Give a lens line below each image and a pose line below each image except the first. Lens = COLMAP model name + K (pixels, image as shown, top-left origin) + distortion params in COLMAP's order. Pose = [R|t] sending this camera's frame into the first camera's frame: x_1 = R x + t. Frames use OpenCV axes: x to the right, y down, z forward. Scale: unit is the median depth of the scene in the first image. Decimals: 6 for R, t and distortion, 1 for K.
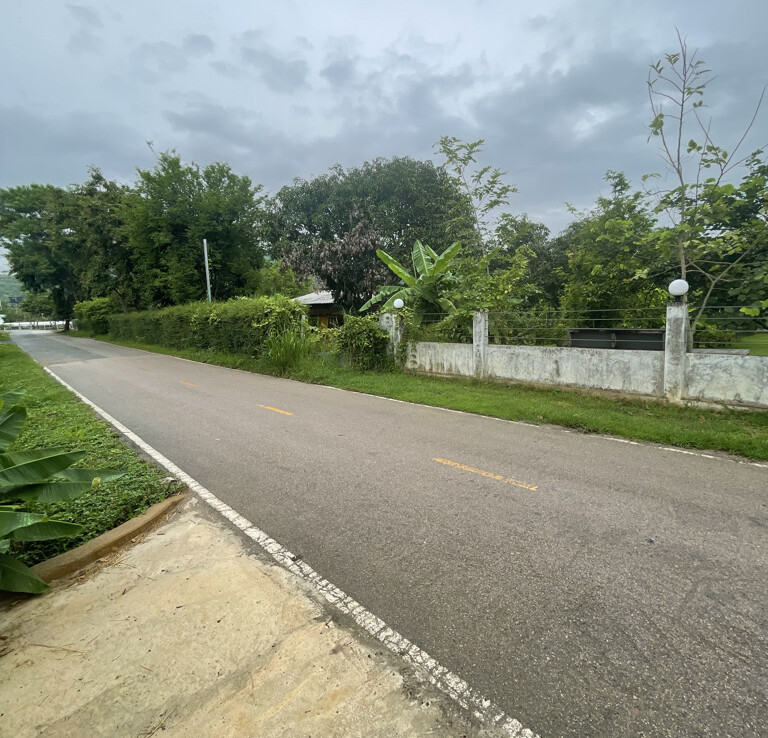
lens RADIAL K [[413.5, 0, 387.7], [0, 413.5, 369.8], [0, 0, 1]] dist [-0.001858, -0.000655]
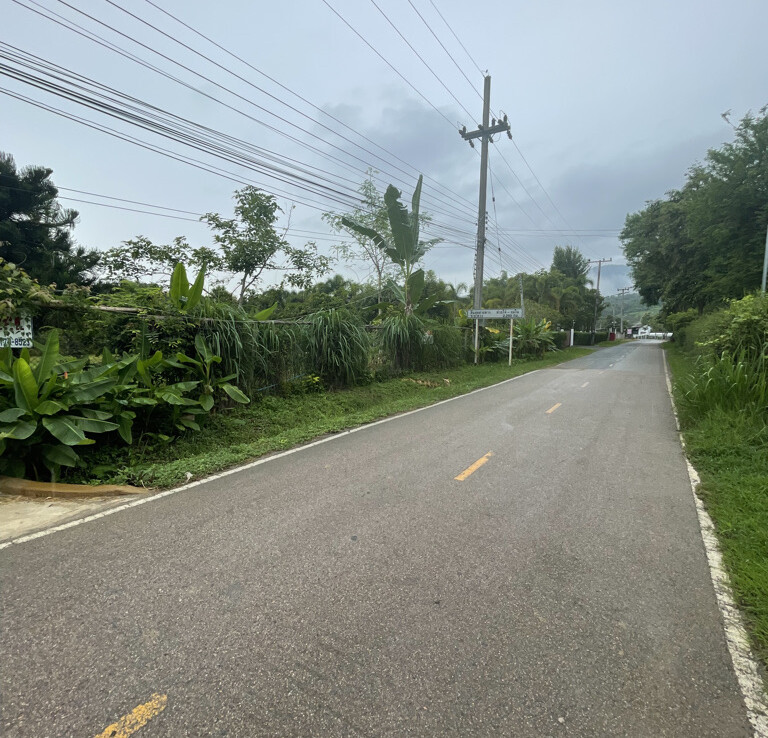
lens RADIAL K [[413.5, 0, 385.8], [0, 413.5, 370.4], [0, 0, 1]] dist [-0.001858, -0.000655]
pose [[0.226617, 0.122713, -0.966223, 0.217154], [-0.149459, 0.984663, 0.090001, -0.062965], [0.962448, 0.124014, 0.241482, 0.483335]]
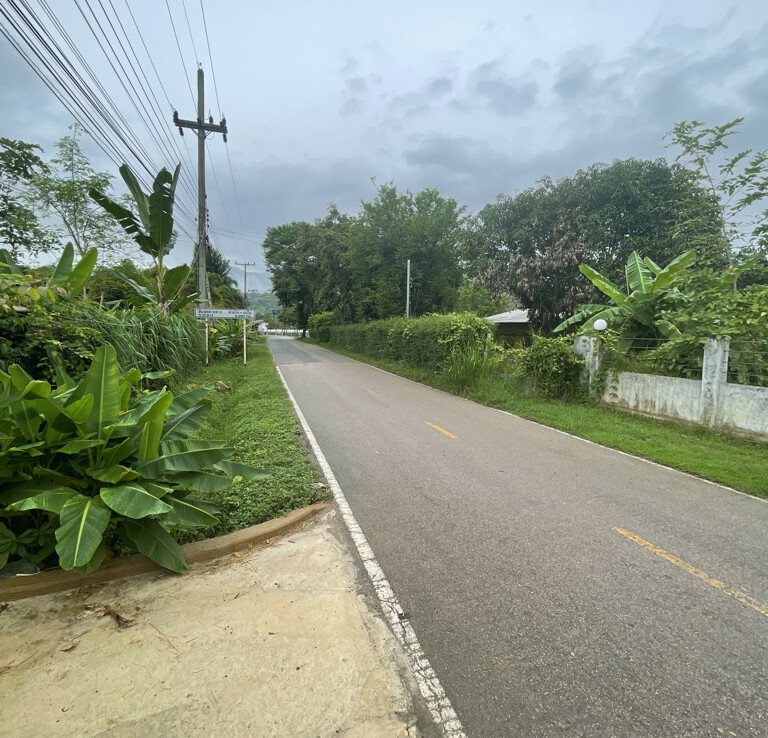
lens RADIAL K [[413.5, 0, 388.2], [0, 413.5, 369.5], [0, 0, 1]] dist [-0.001858, -0.000655]
pose [[0.892633, 0.082429, -0.443183, 0.023242], [-0.101596, 0.994632, -0.019634, -0.007766], [0.439185, 0.062552, 0.896216, 0.053020]]
